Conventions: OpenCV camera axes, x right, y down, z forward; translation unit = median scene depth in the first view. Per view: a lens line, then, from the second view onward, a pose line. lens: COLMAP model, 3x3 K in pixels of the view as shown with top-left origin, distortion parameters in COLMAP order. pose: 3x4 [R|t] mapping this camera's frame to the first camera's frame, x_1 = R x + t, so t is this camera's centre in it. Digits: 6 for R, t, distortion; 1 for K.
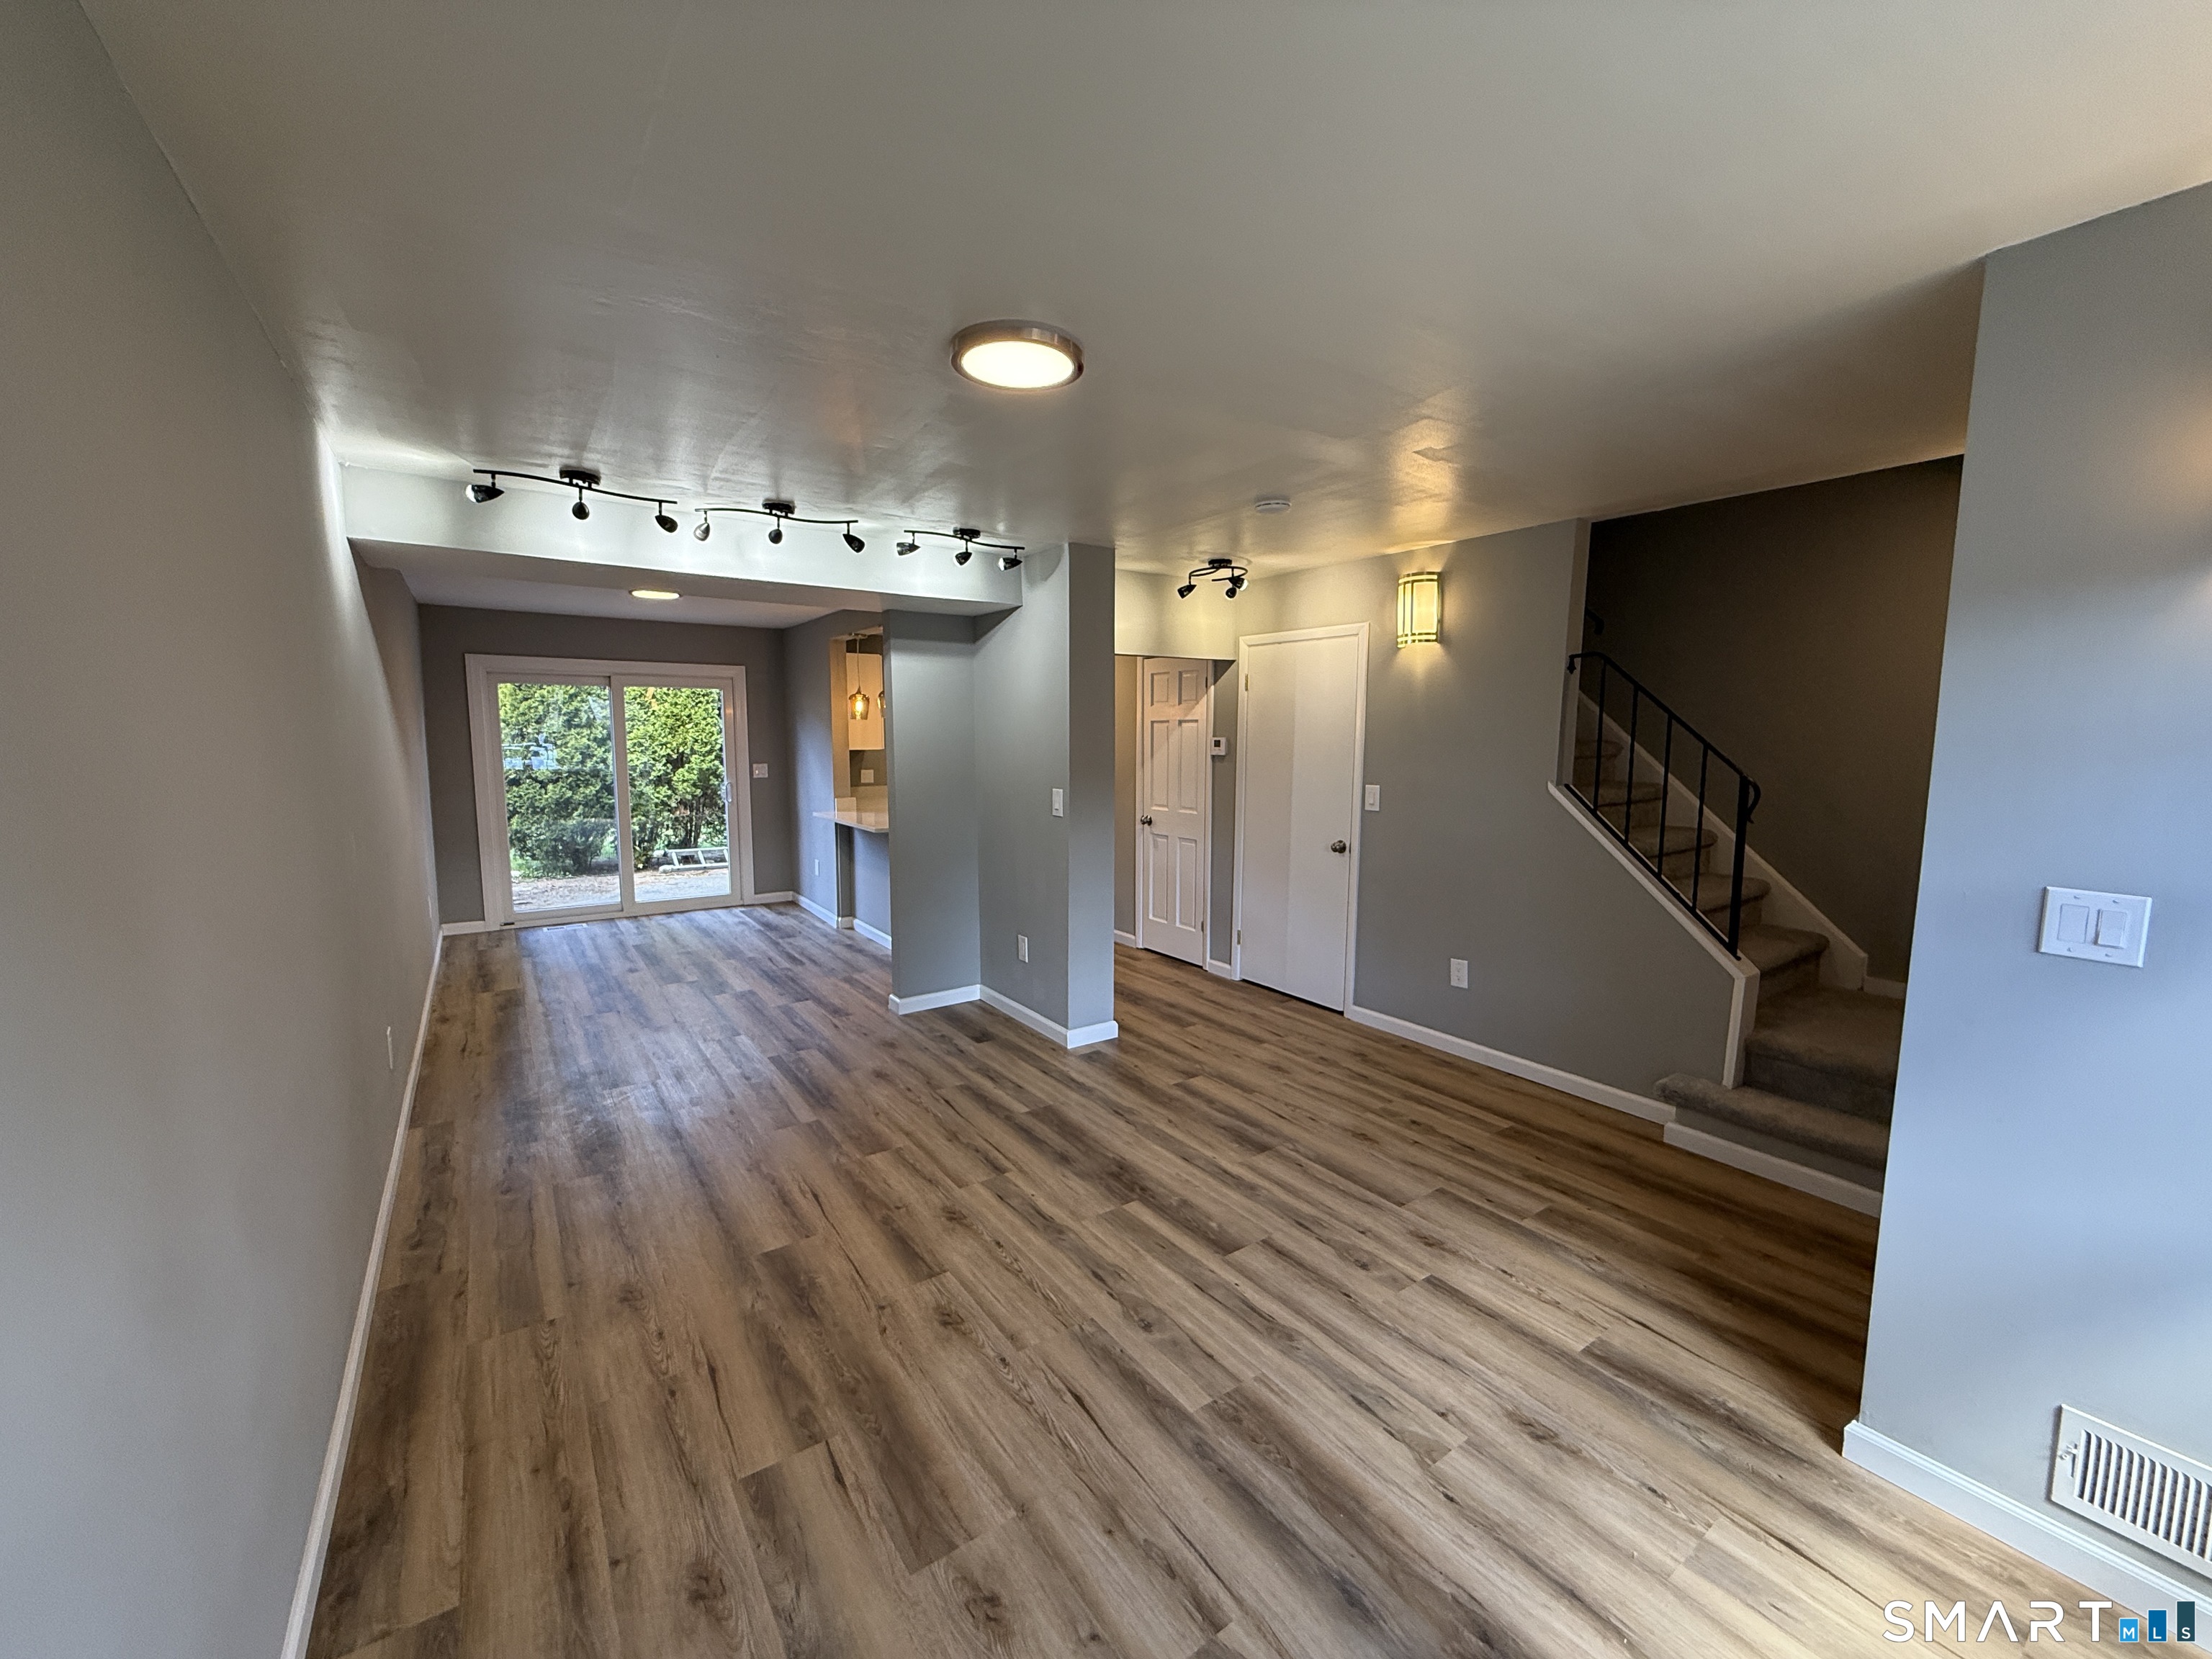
lens RADIAL K [[879.4, 0, 1101.0], [0, 879.4, 826.7], [0, 0, 1]] dist [0.000655, -0.000032]
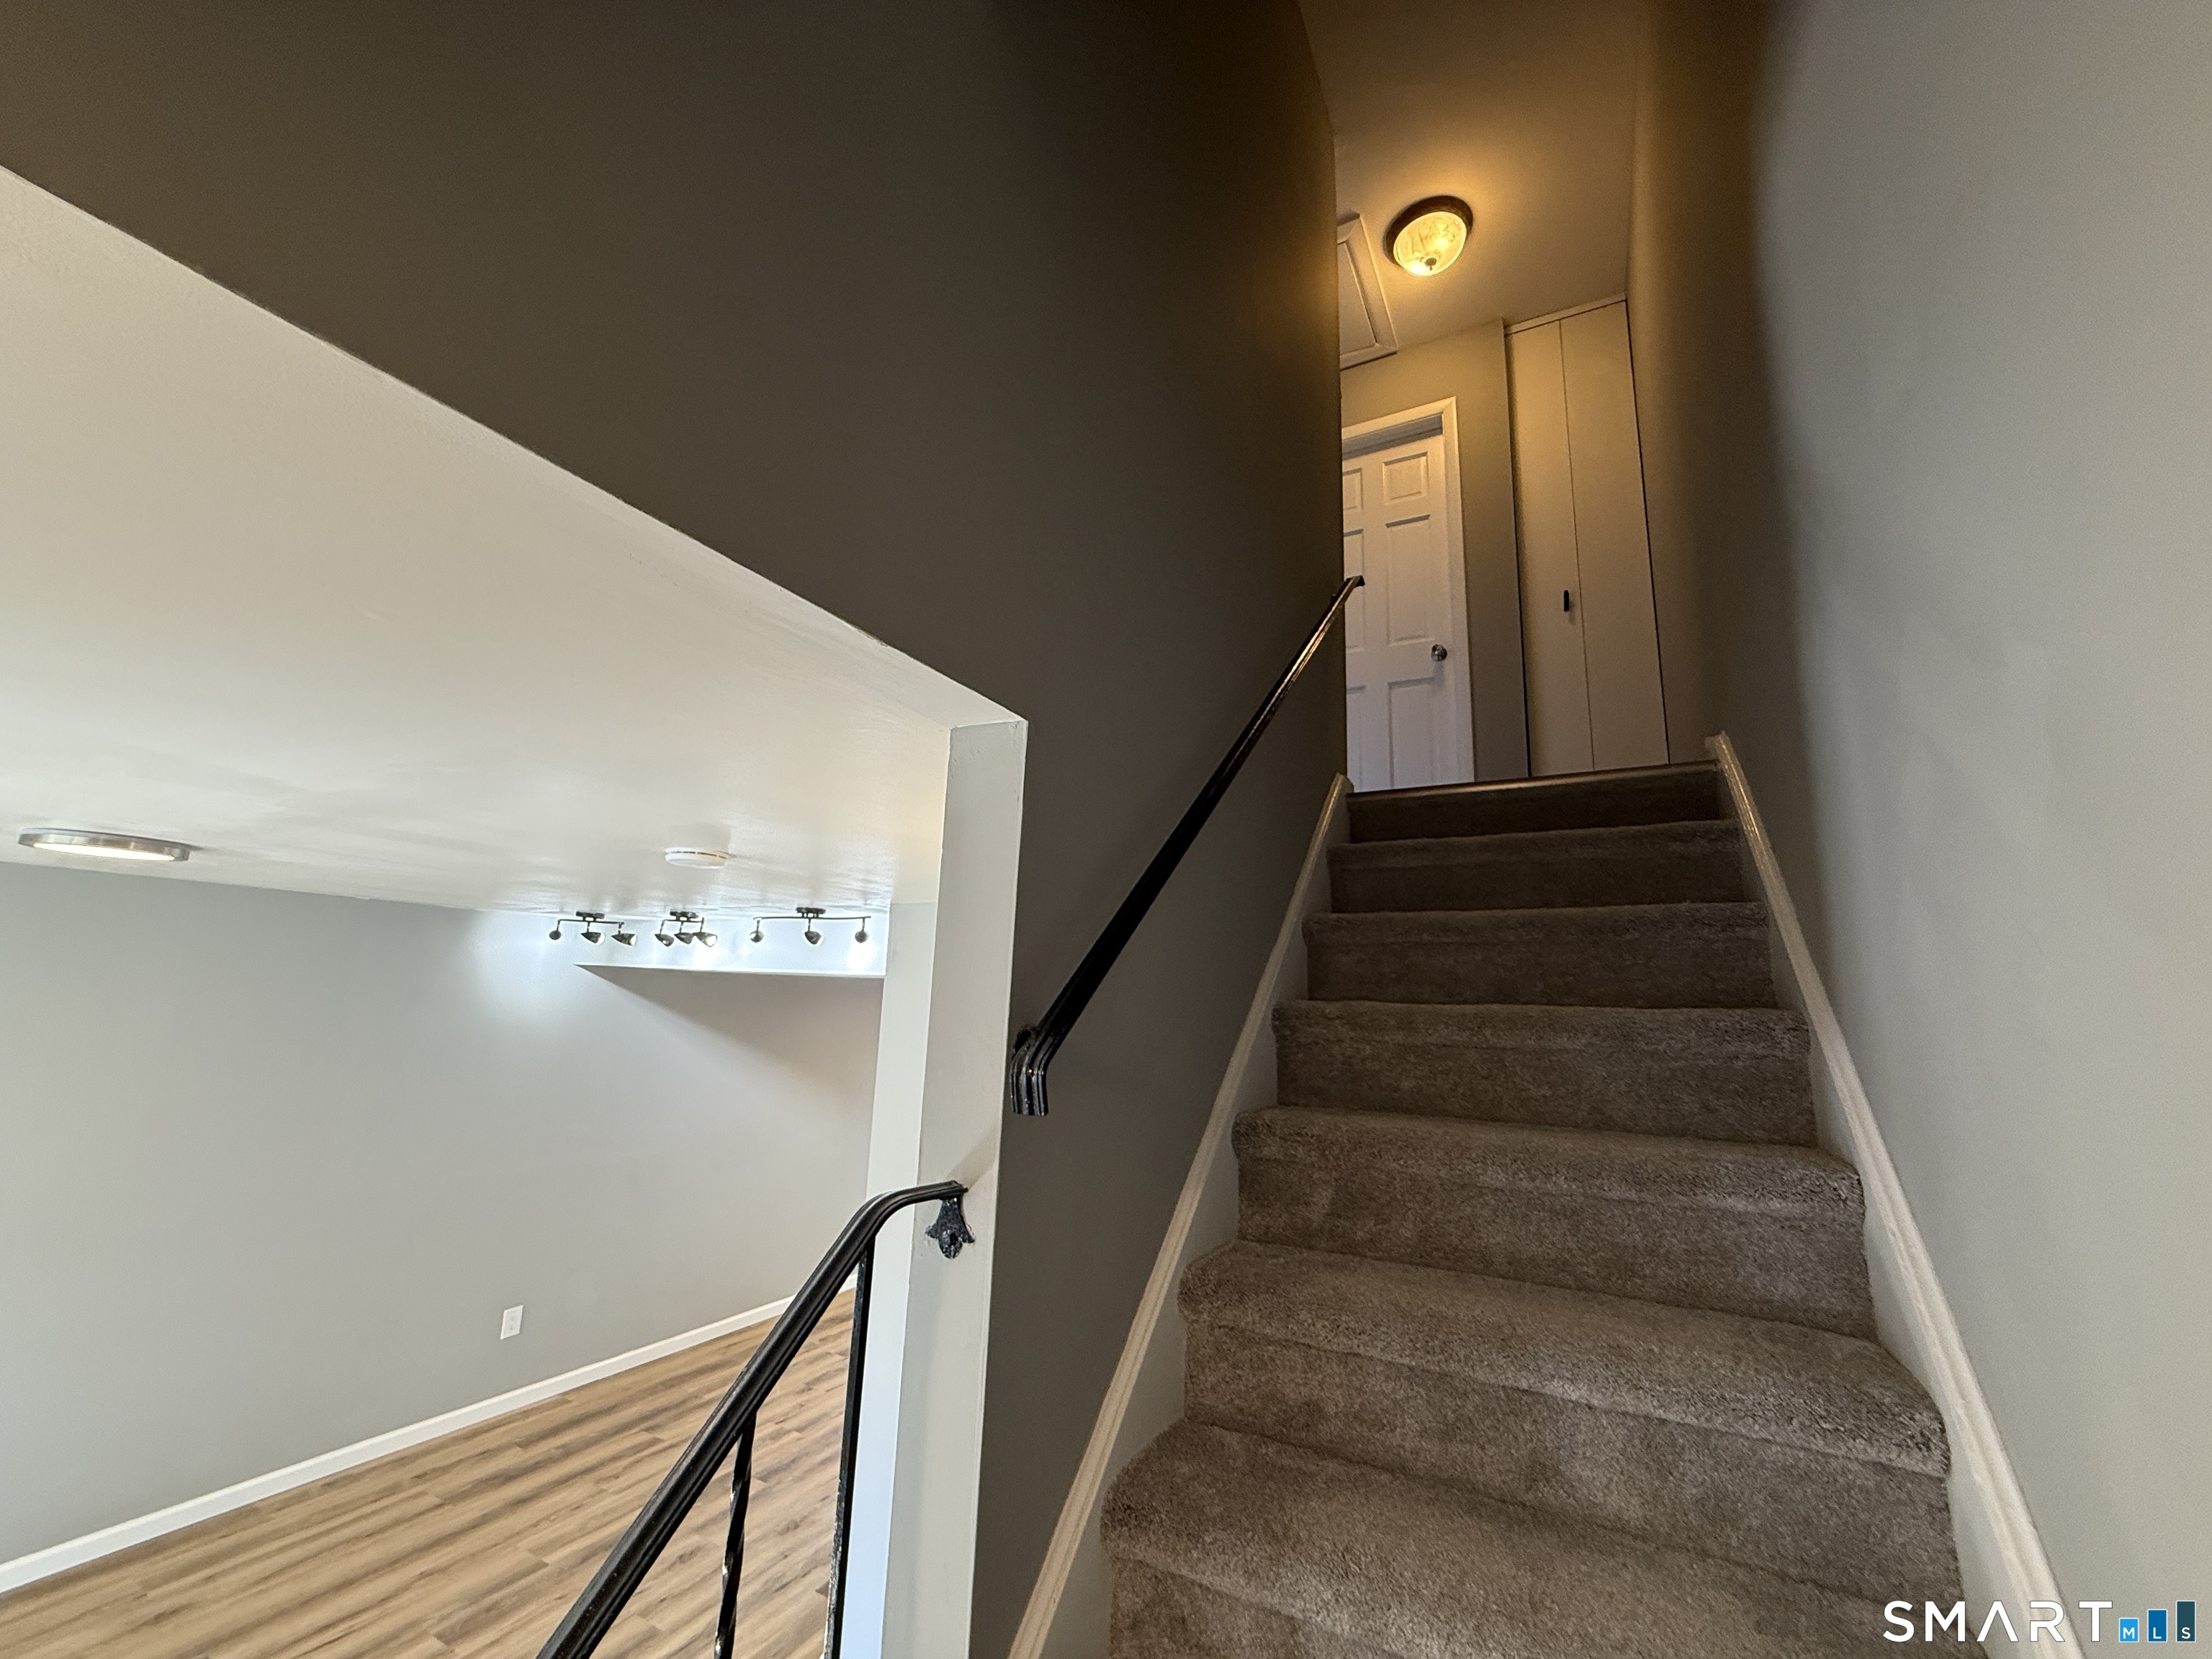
lens RADIAL K [[879.4, 0, 1099.9], [0, 879.4, 830.4], [0, 0, 1]] dist [0.000655, -0.000032]
pose [[0.448464, -0.160226, -0.879323, 0.788232], [-0.136822, 0.959900, -0.244688, -0.232271], [0.883267, 0.230044, 0.408558, 0.872700]]
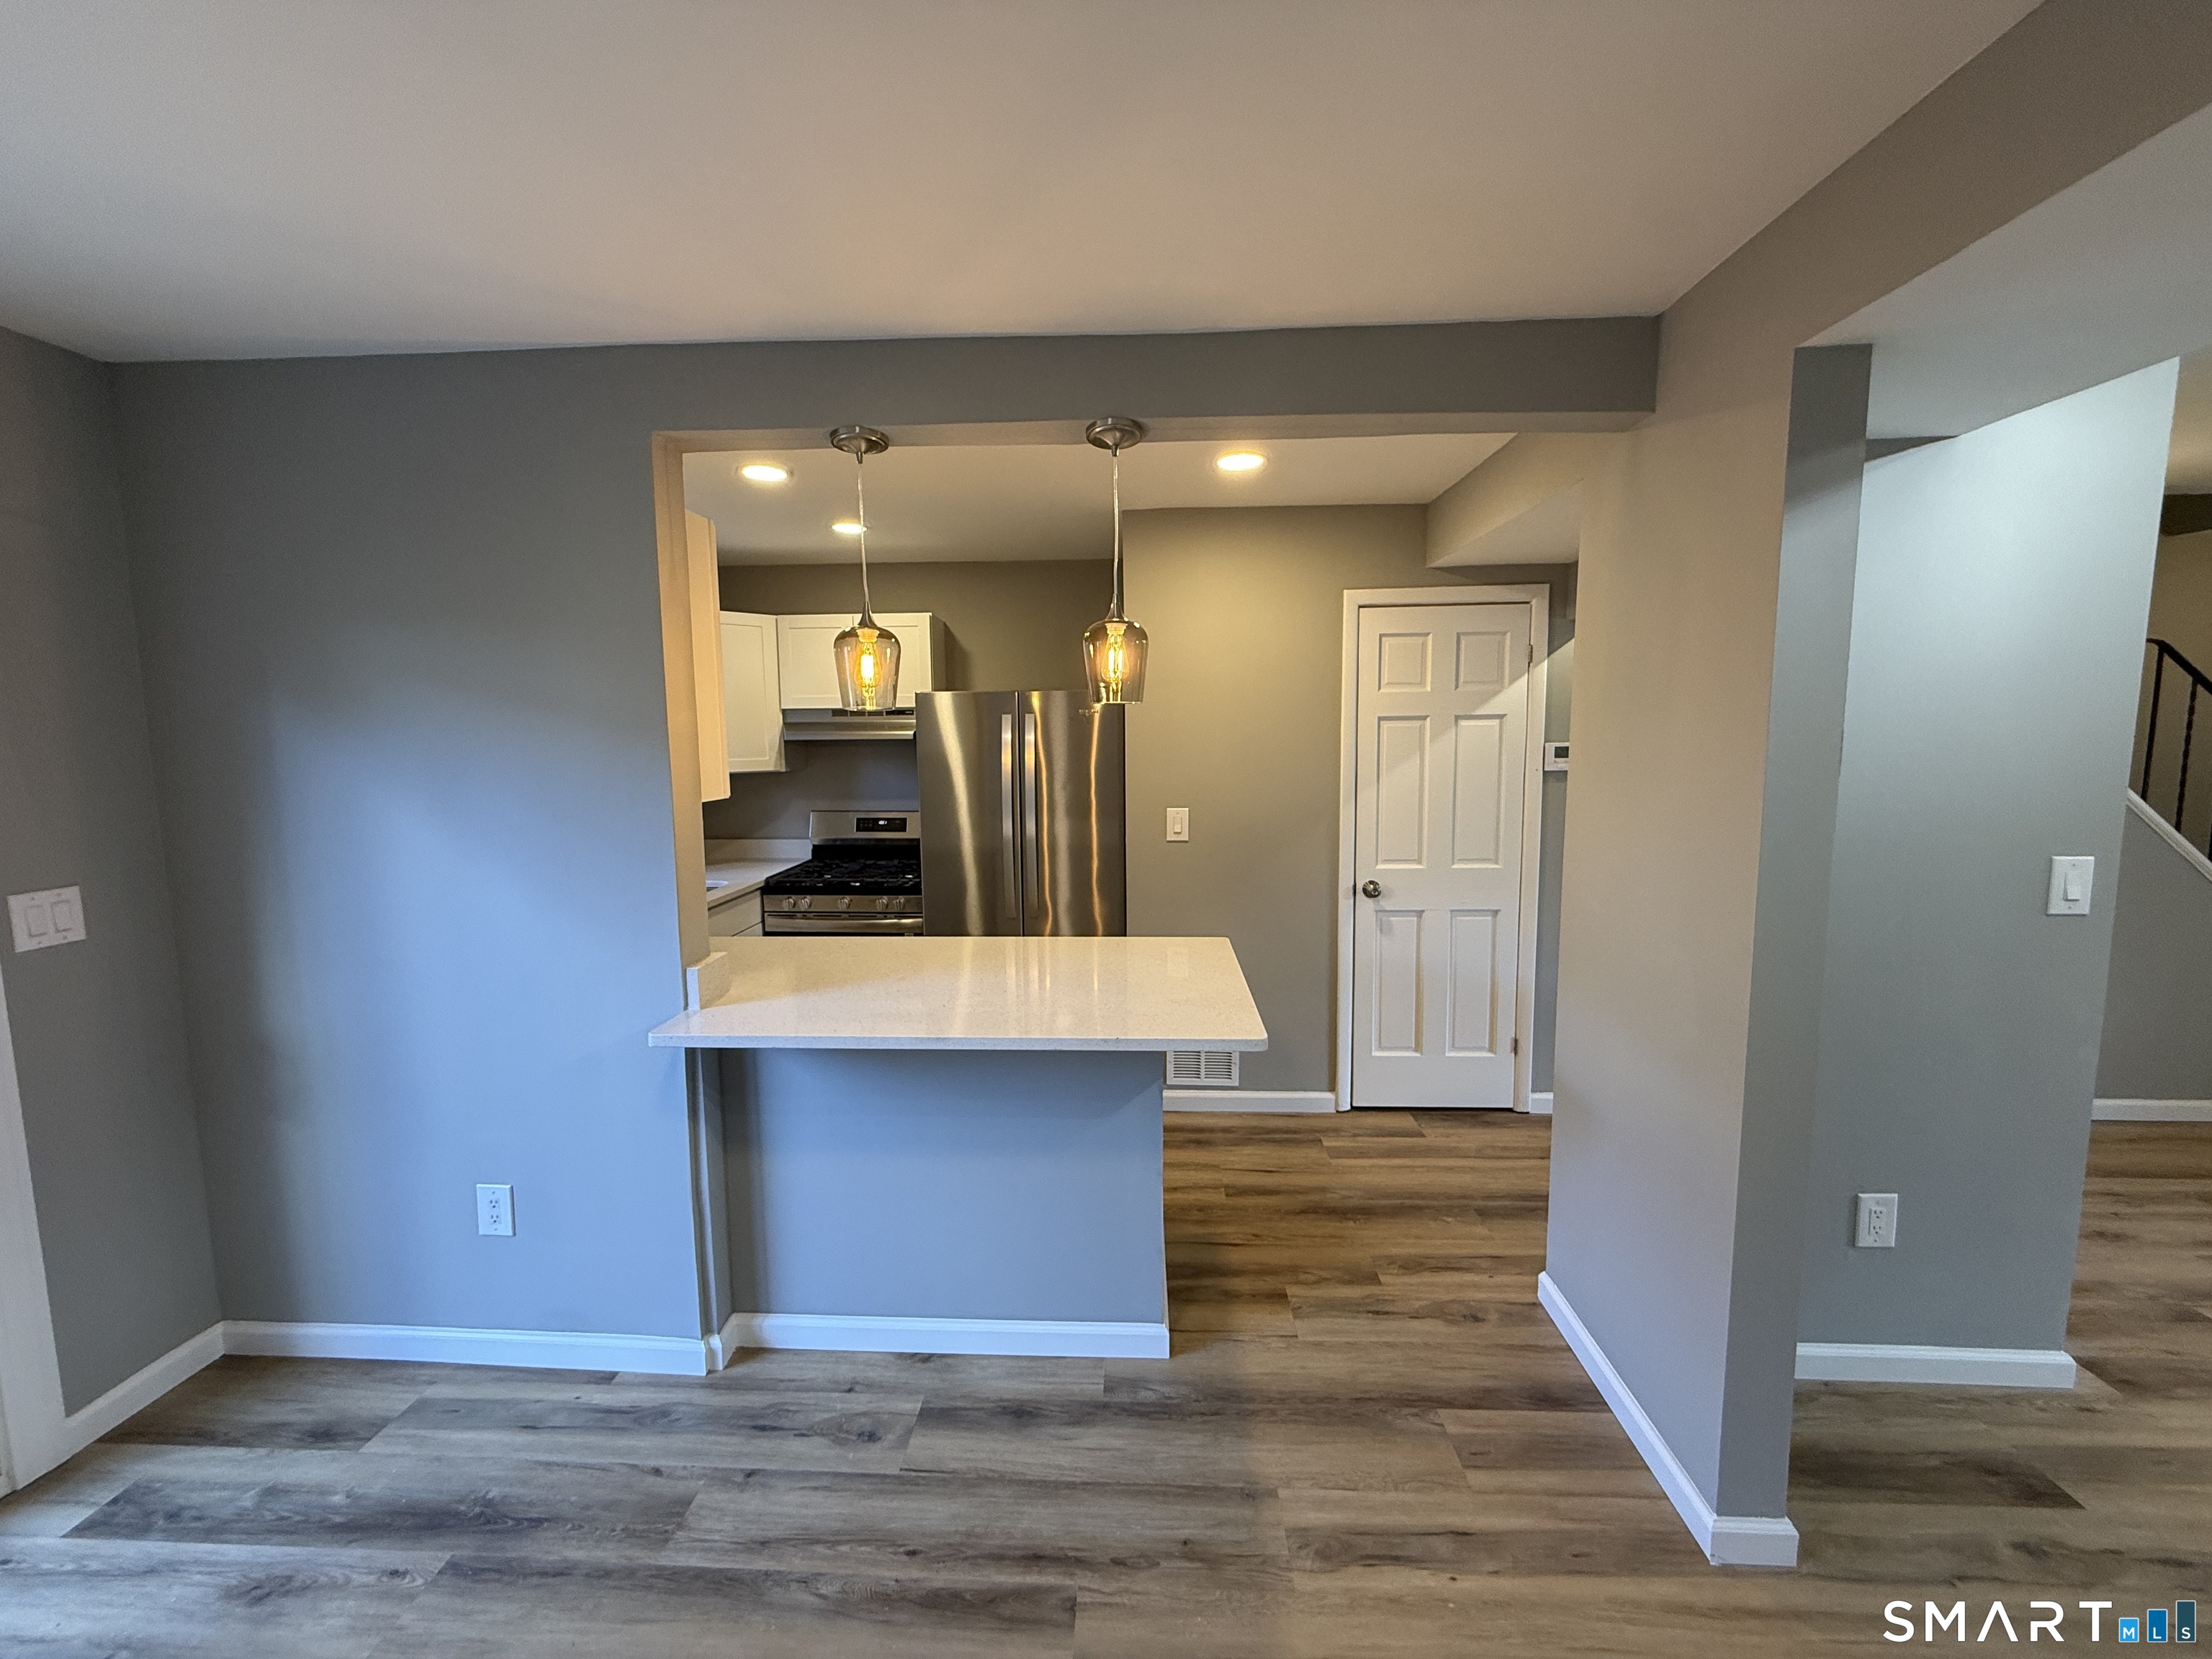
lens RADIAL K [[879.4, 0, 1099.6], [0, 879.4, 827.9], [0, 0, 1]] dist [0.000655, -0.000032]
pose [[0.611548, -0.093297, 0.785687, -0.797876], [0.097866, 0.994317, 0.041895, -0.140570], [-0.785131, 0.051272, 0.617203, 1.236320]]
